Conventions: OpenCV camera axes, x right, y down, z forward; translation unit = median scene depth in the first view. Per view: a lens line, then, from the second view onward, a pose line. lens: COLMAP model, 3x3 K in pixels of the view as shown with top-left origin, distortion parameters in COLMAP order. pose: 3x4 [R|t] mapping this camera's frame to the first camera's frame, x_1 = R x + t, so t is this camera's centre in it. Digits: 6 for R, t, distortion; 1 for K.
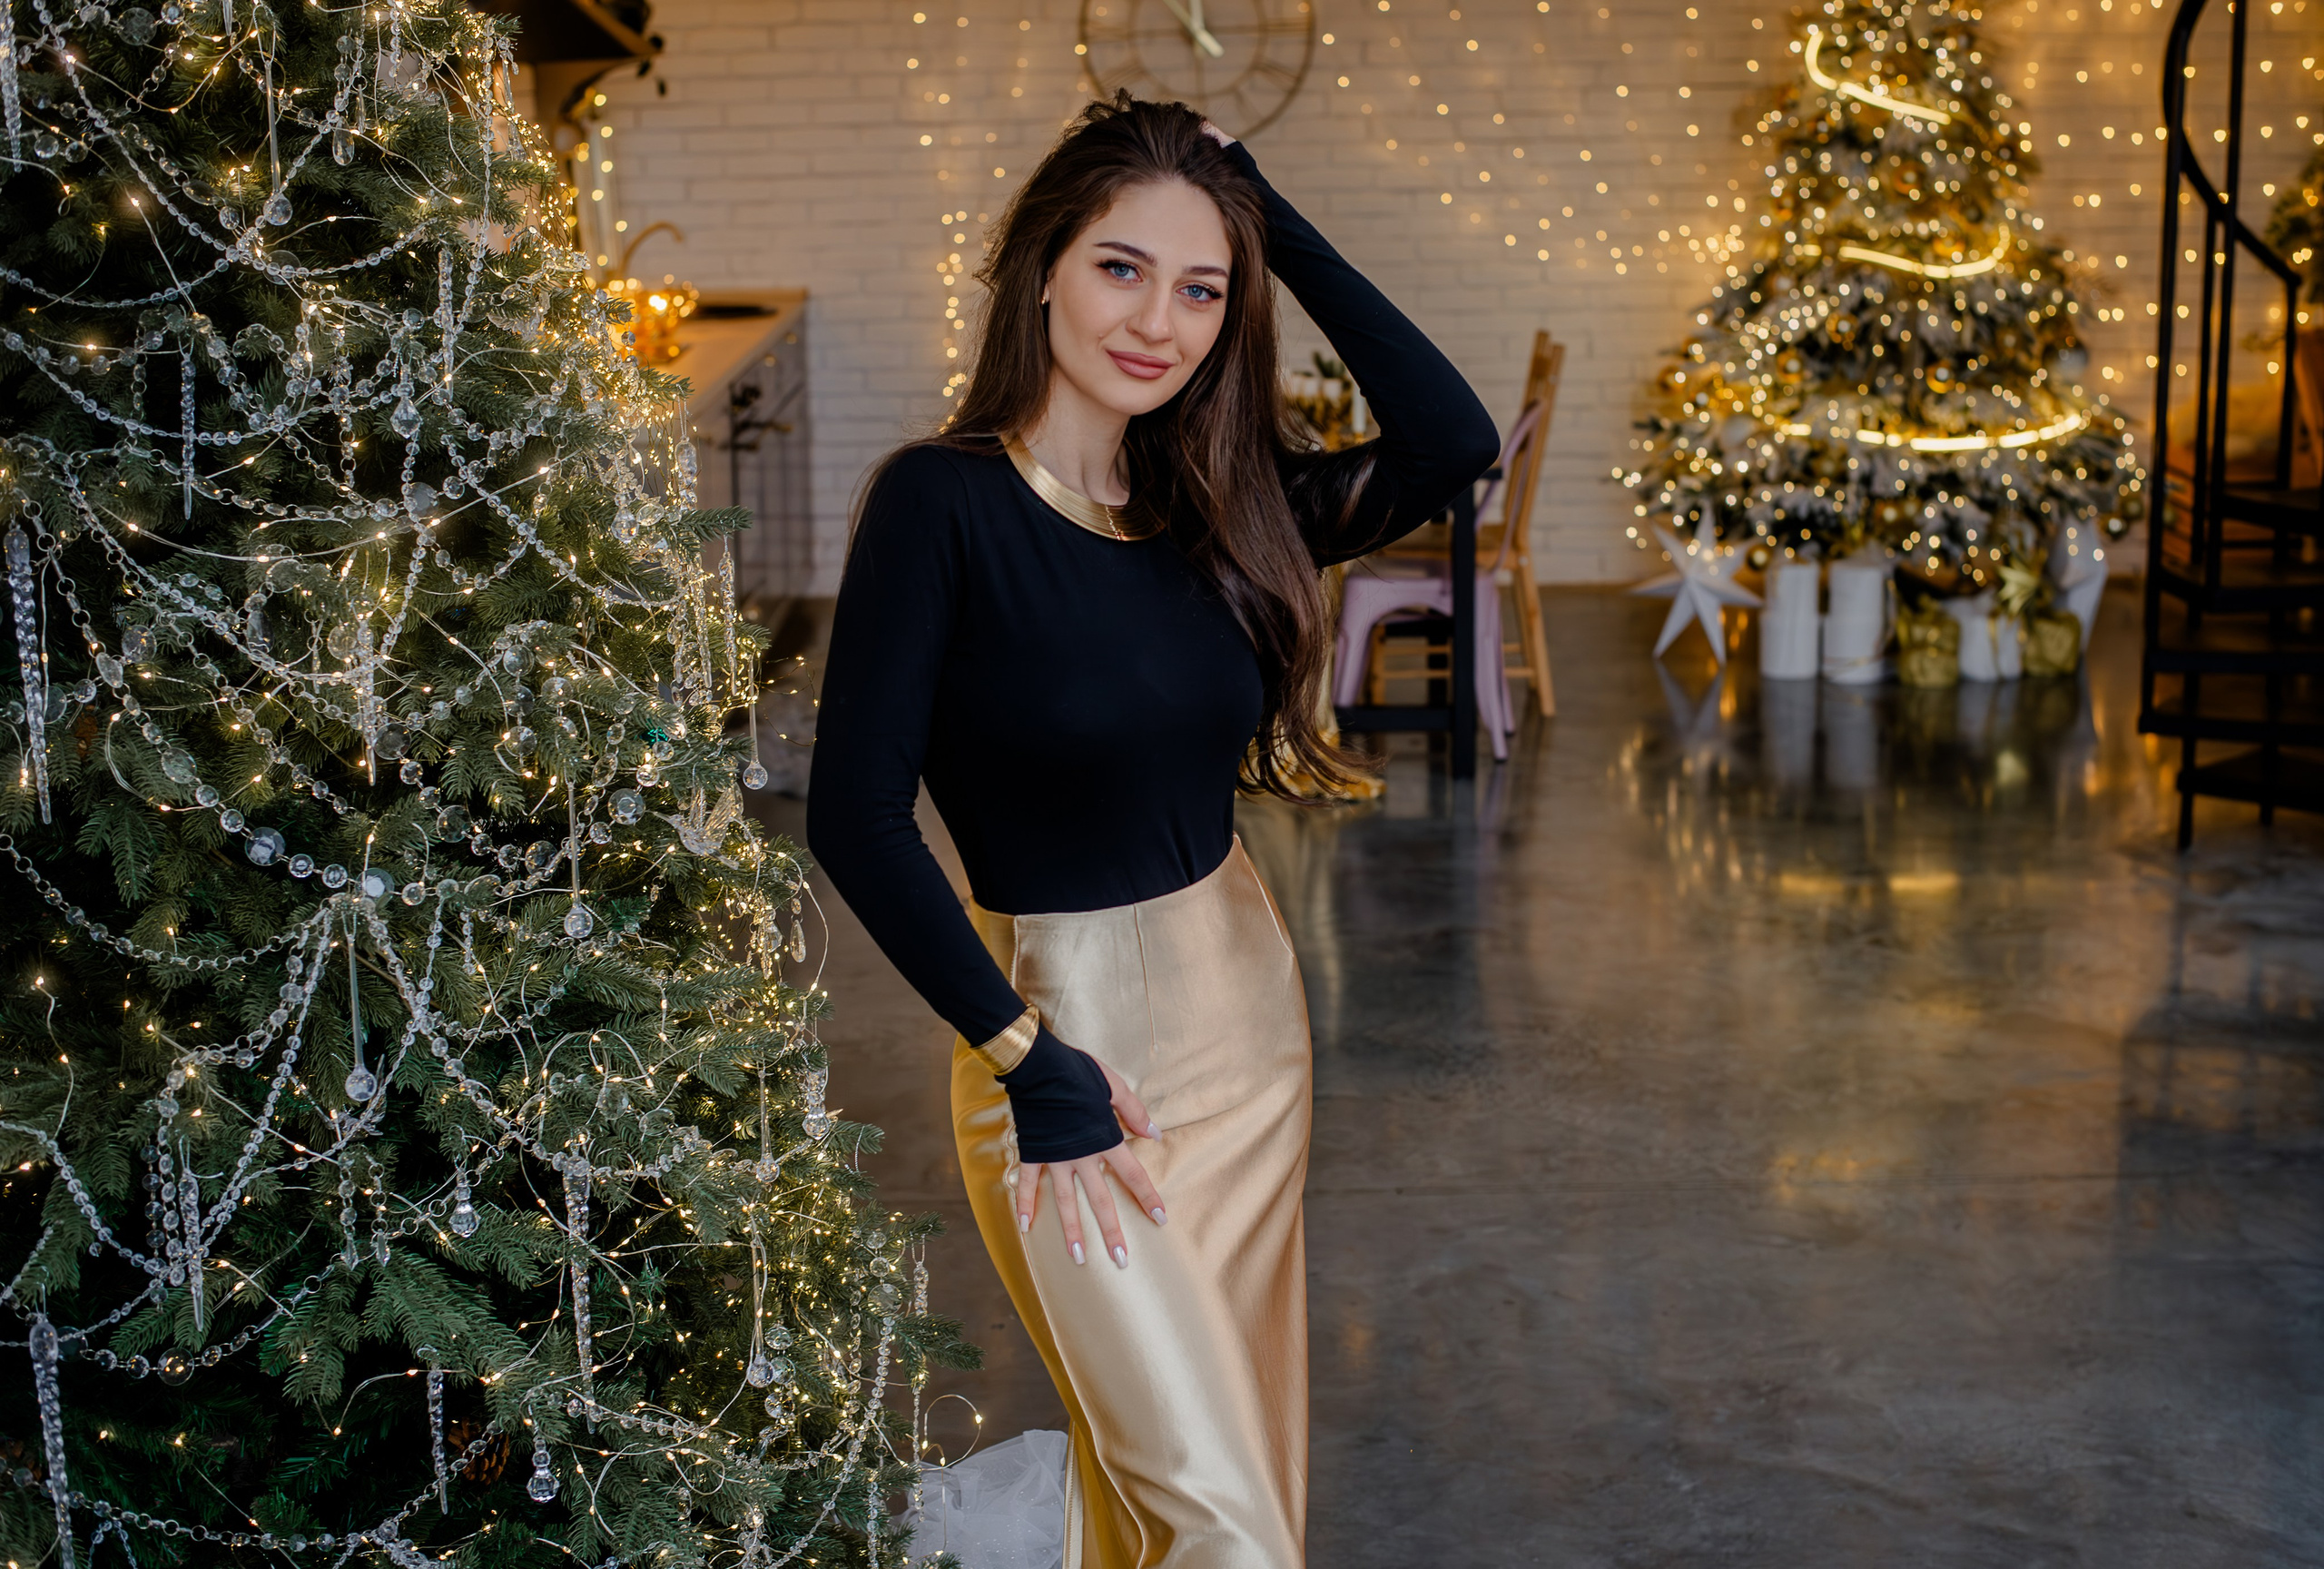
lens RADIAL K [[3716.1, 0, 1162.0], [0, 3716.1, 784.5], [0, 0, 1]] dist [-0.056326, -0.268196]
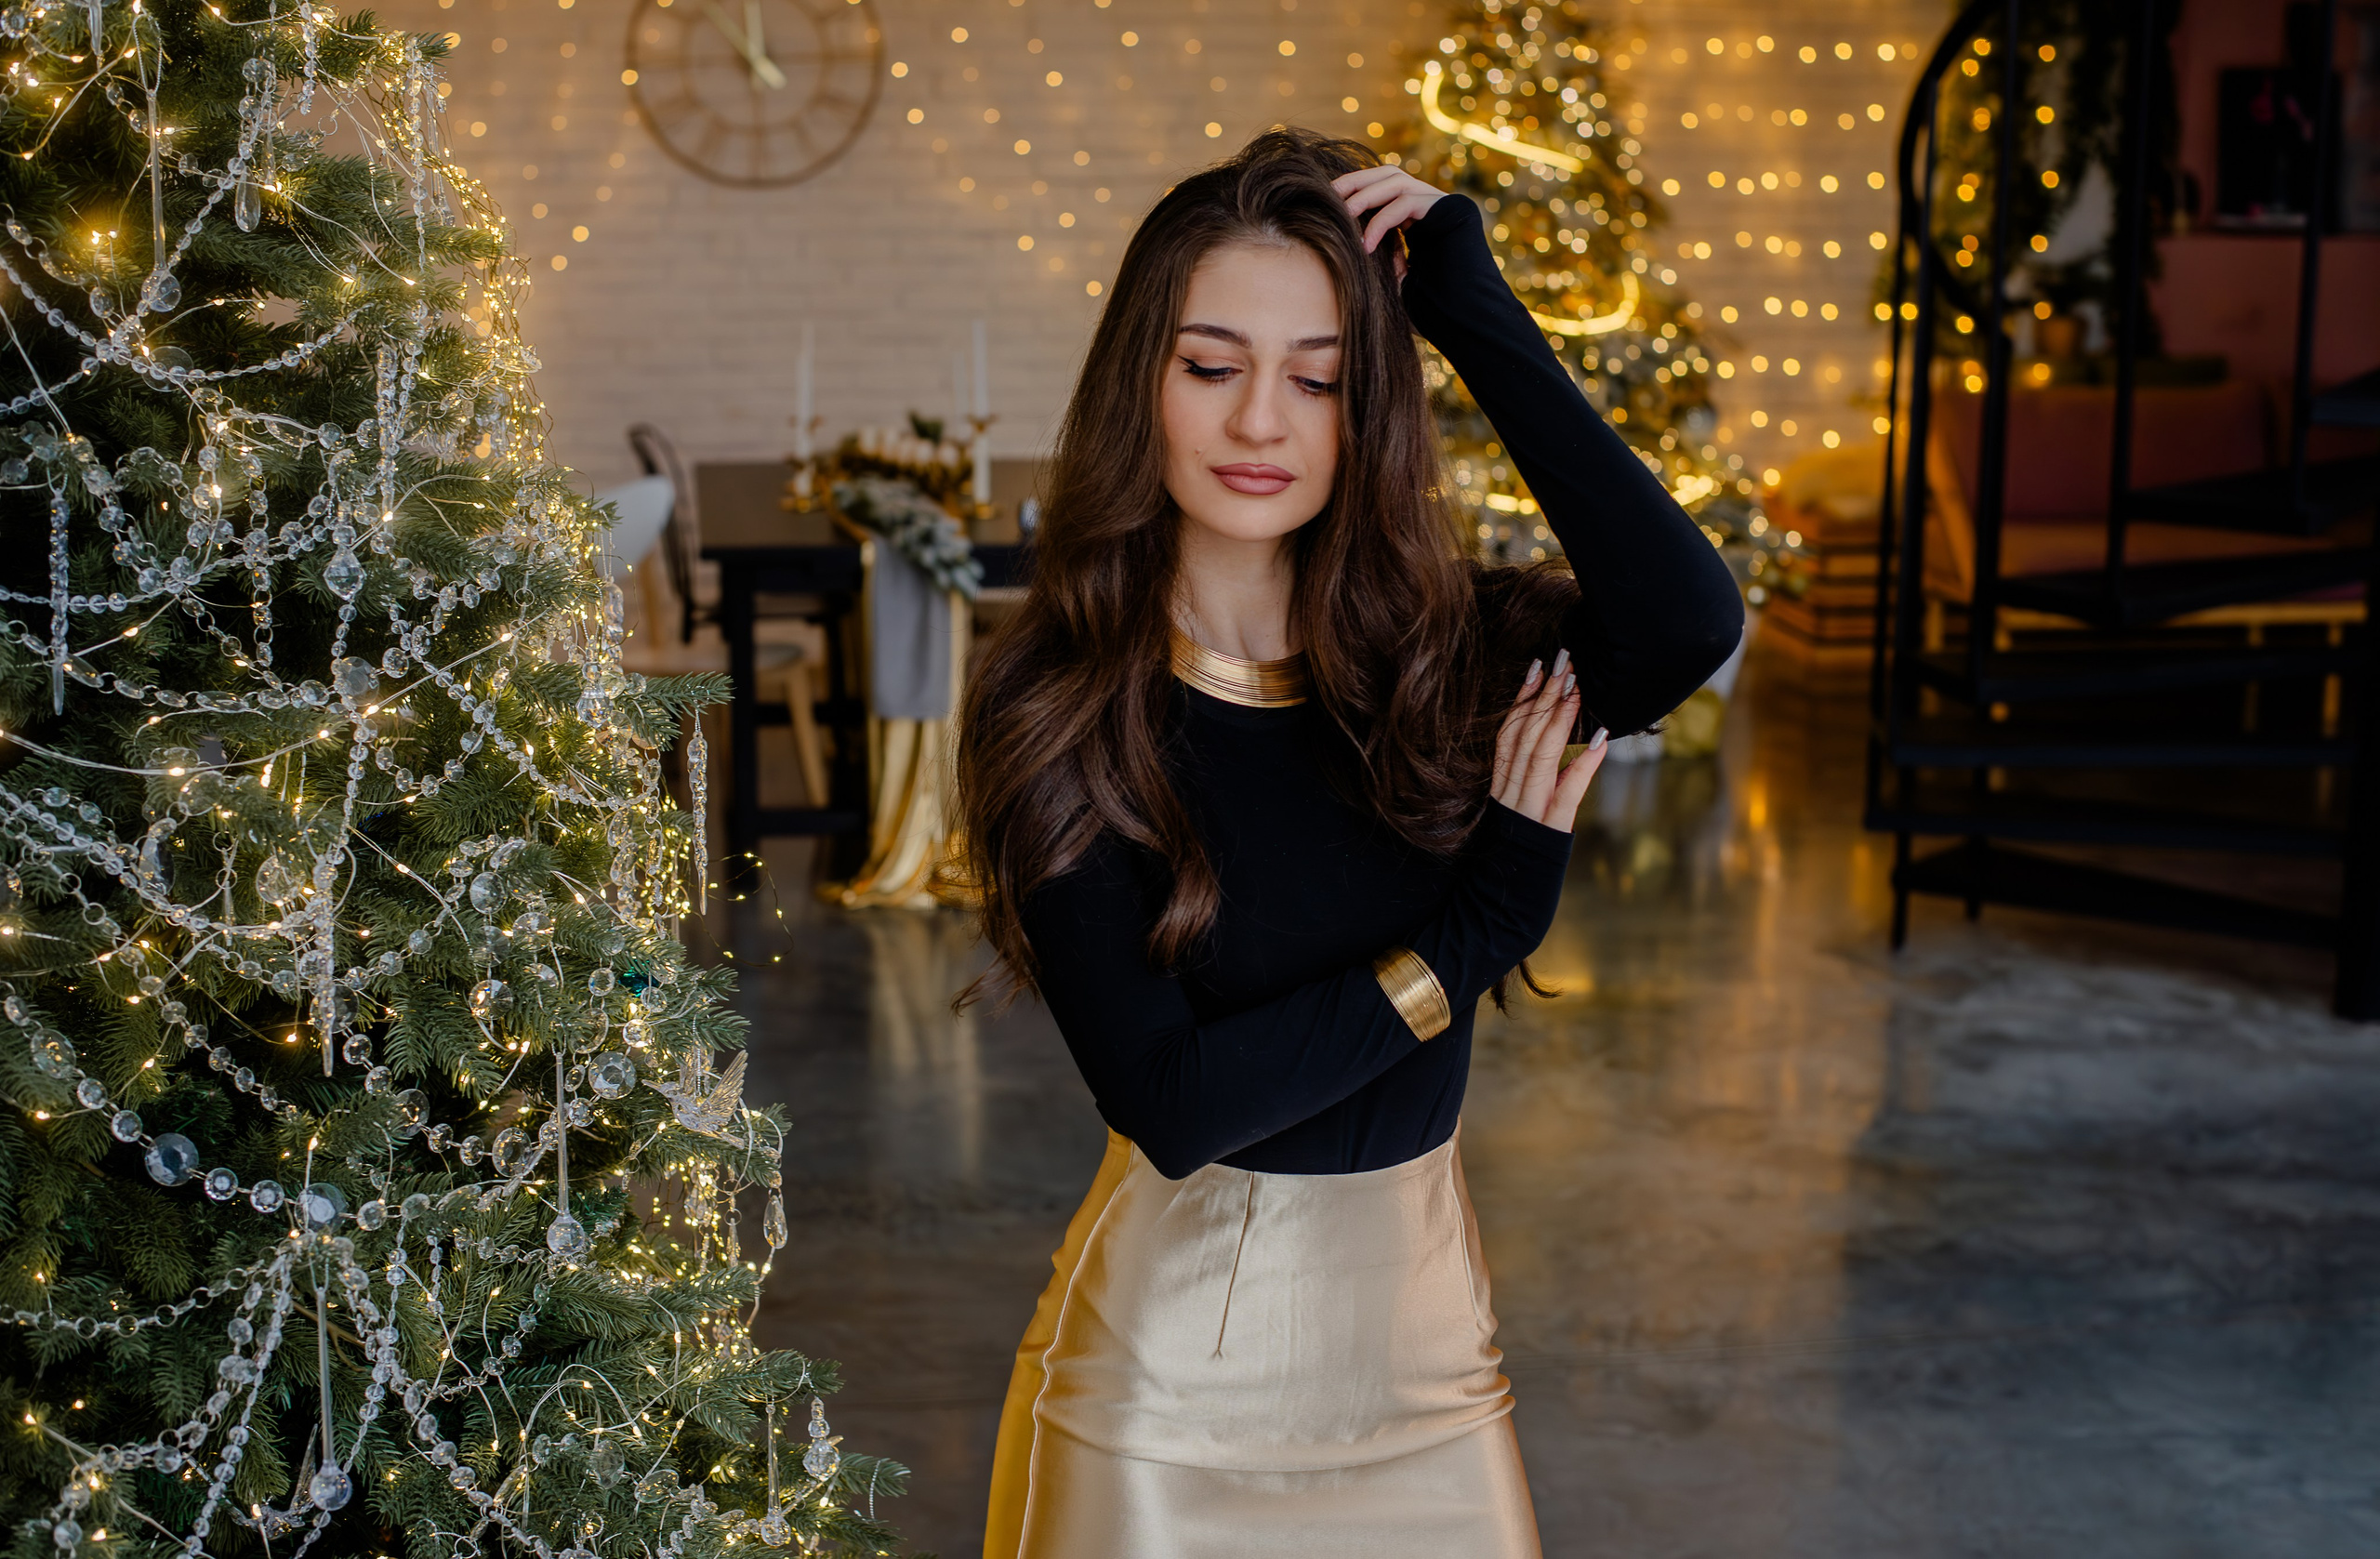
lens RADIAL K [[3799.3, 0, 1190.0], [0, 3799.3, 779.5], [0, 0, 1]] dist [-0.085221, -0.043539]
pose [[0.985553, -0.012238, 0.168927, -0.163741], [0.014367, 0.999832, -0.011391, -0.045836], [-0.168760, 0.013653, 0.985563, 0.220359]]
